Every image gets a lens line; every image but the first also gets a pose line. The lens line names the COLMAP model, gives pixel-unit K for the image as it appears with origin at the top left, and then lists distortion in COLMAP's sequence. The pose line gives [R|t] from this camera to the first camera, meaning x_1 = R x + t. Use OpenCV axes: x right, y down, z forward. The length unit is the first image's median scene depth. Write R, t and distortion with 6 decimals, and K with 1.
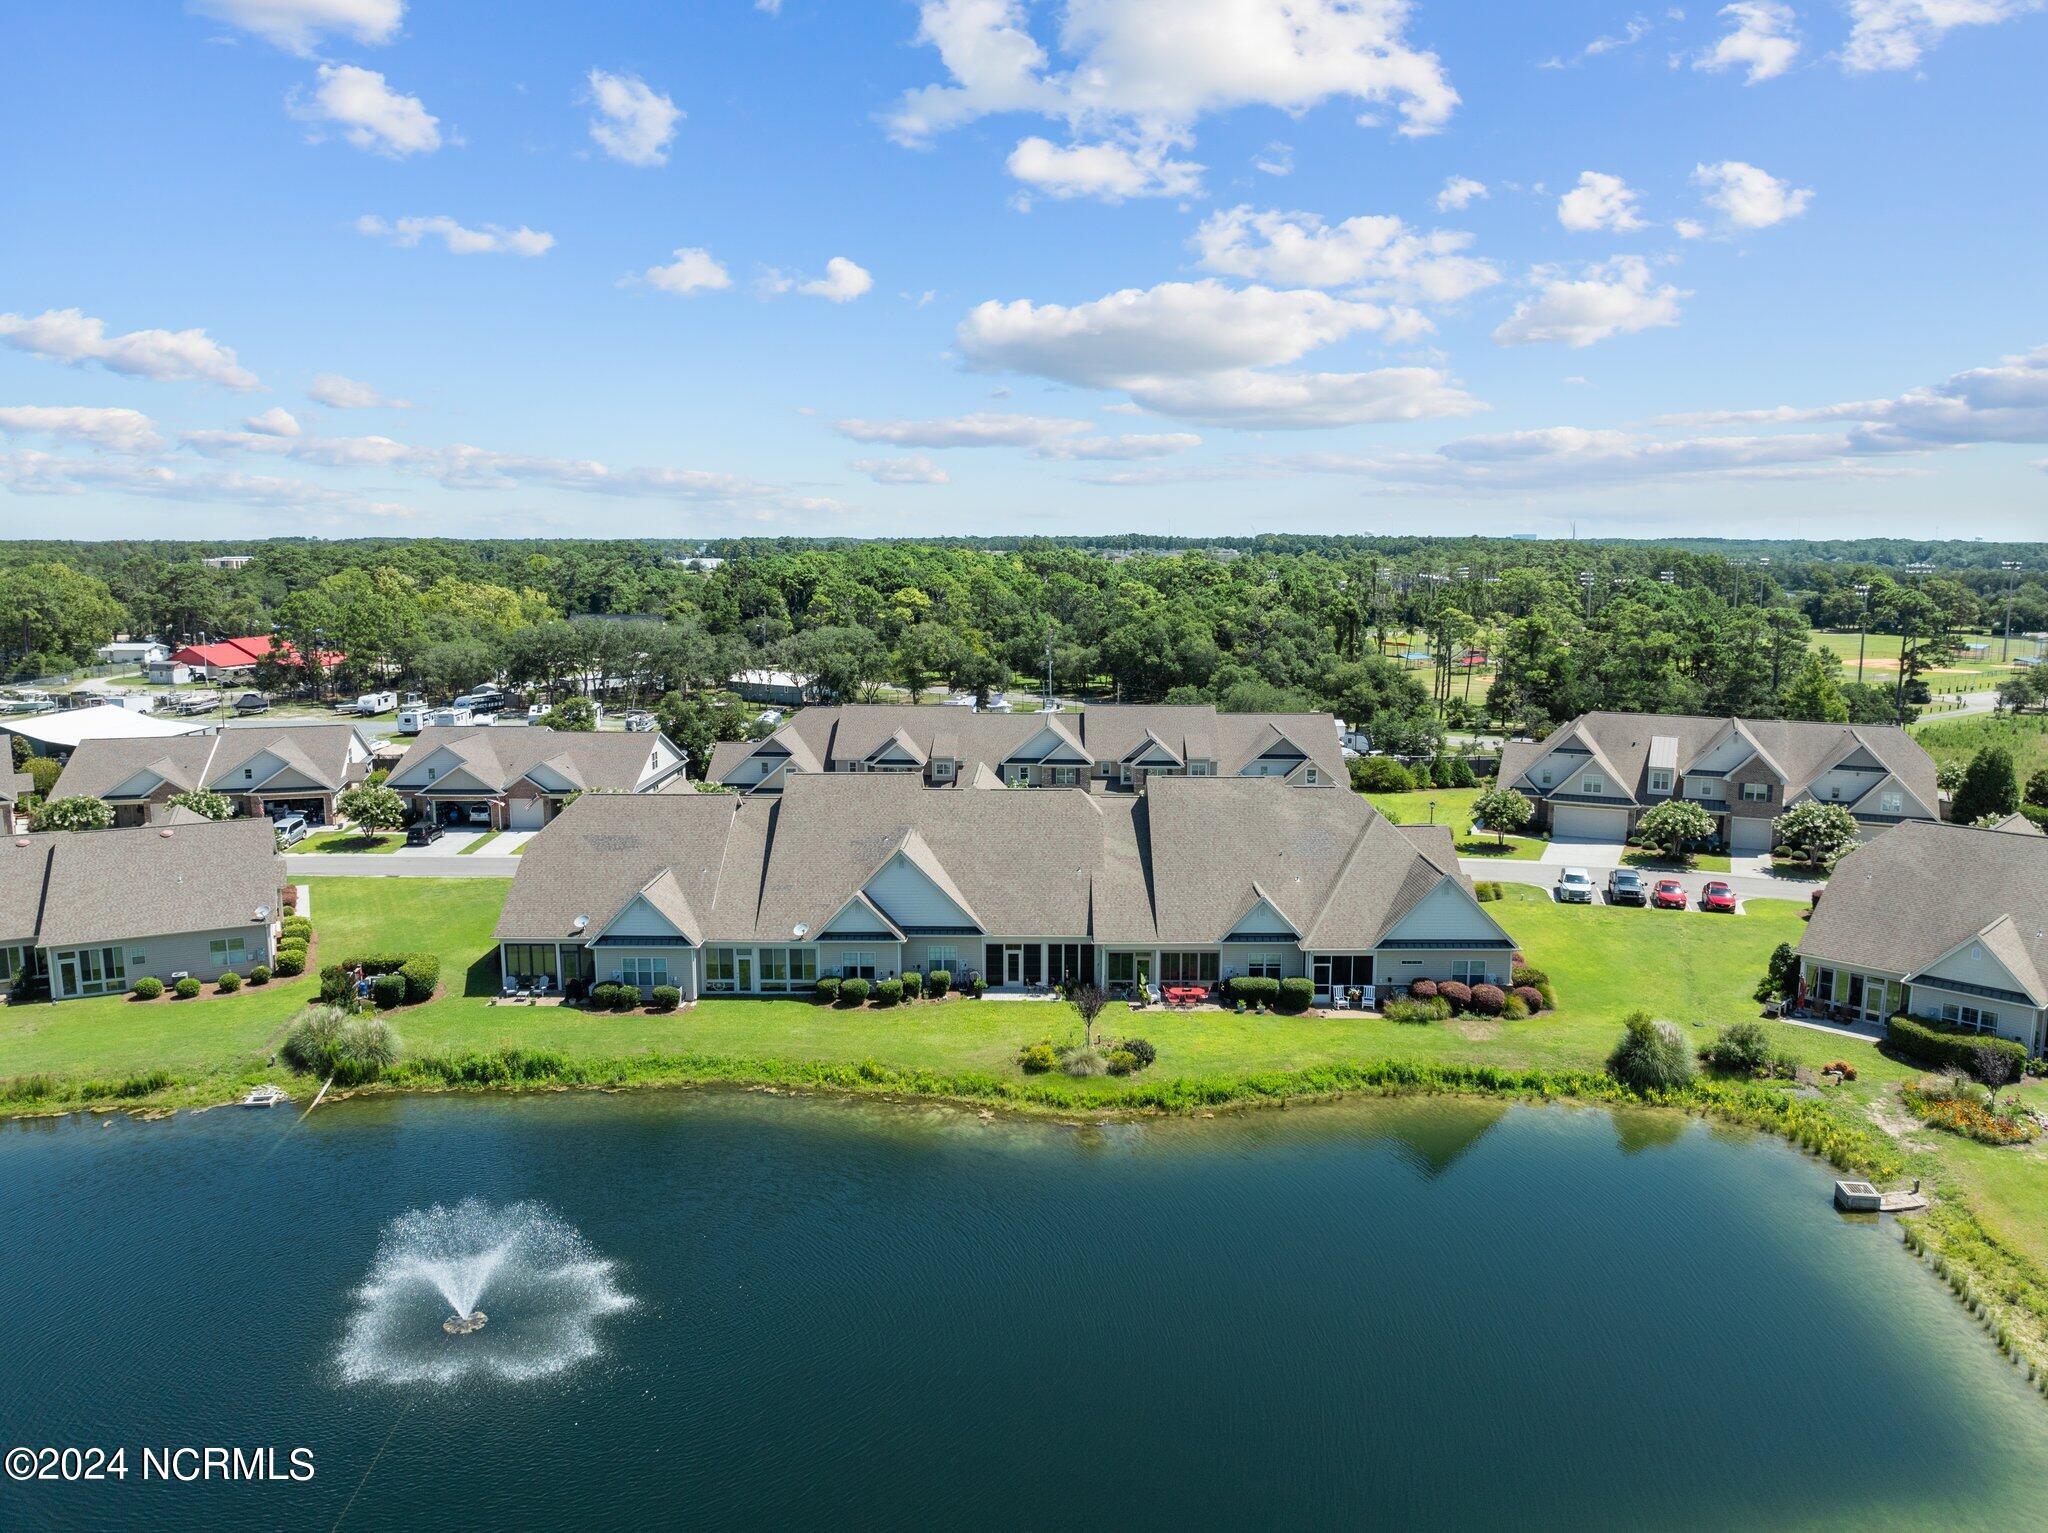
lens RADIAL K [[1437.5, 0, 1024.0], [0, 1437.5, 766.5], [0, 0, 1]] dist [-0.012259, -0.047165]
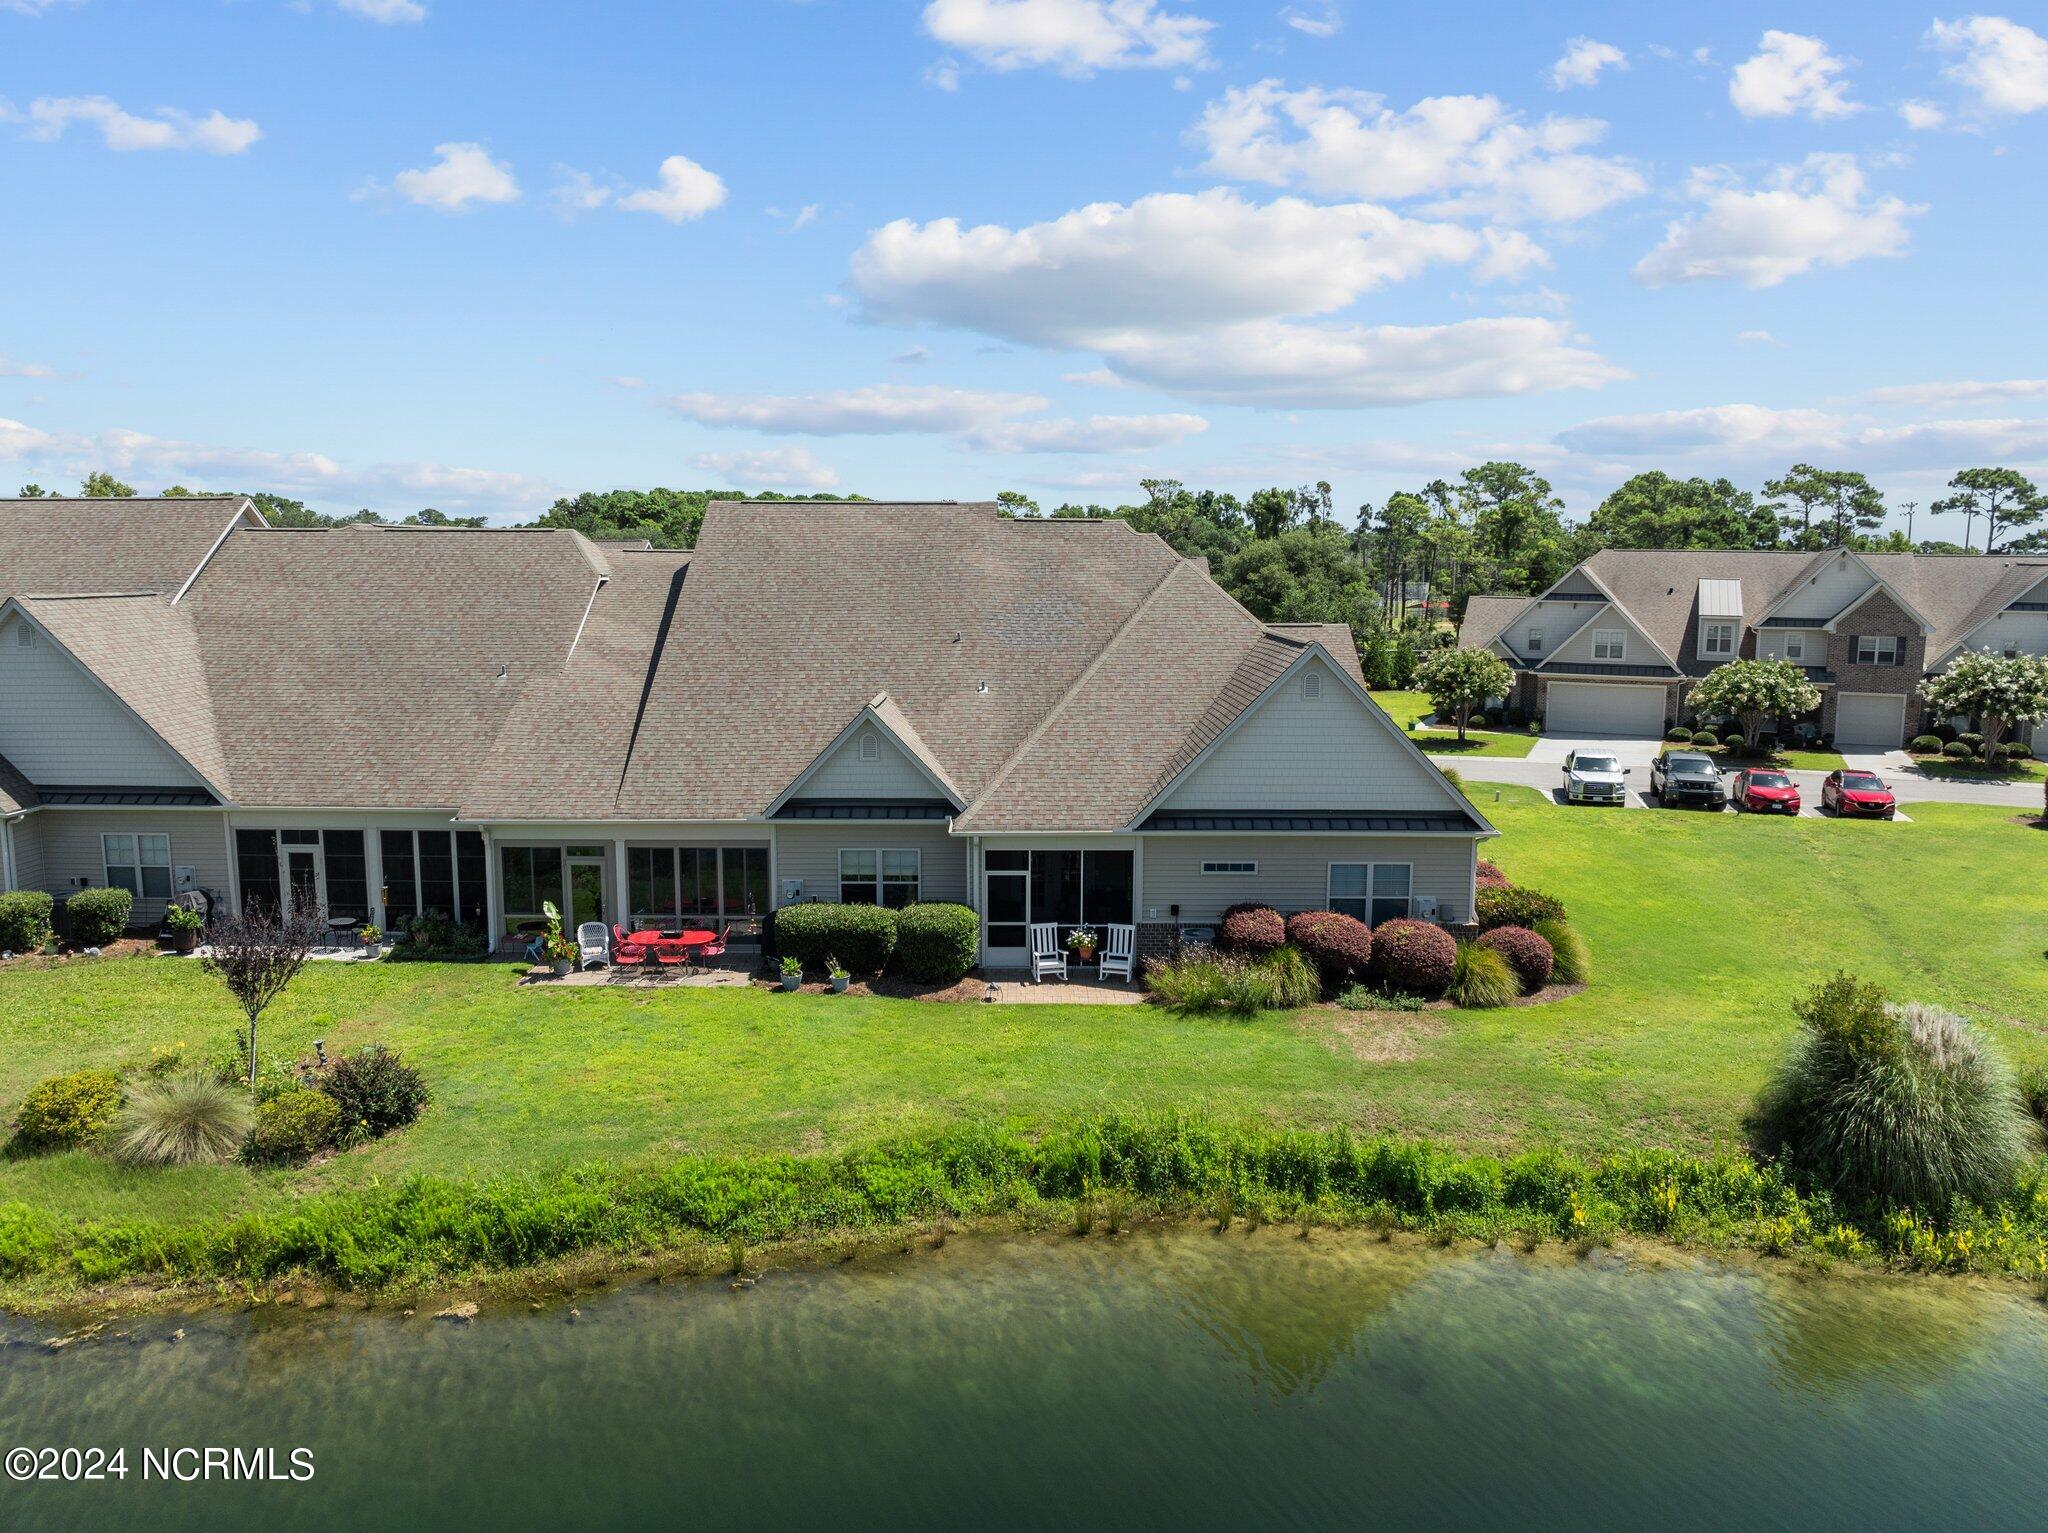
lens RADIAL K [[1440.0, 0, 1026.3], [0, 1440.0, 760.7], [0, 0, 1]] dist [-0.037610, 0.001997]
pose [[0.999802, 0.004040, 0.019493, 0.204215], [-0.003696, 0.999838, -0.017620, 0.113206], [-0.019561, 0.017544, 0.999655, 0.593781]]
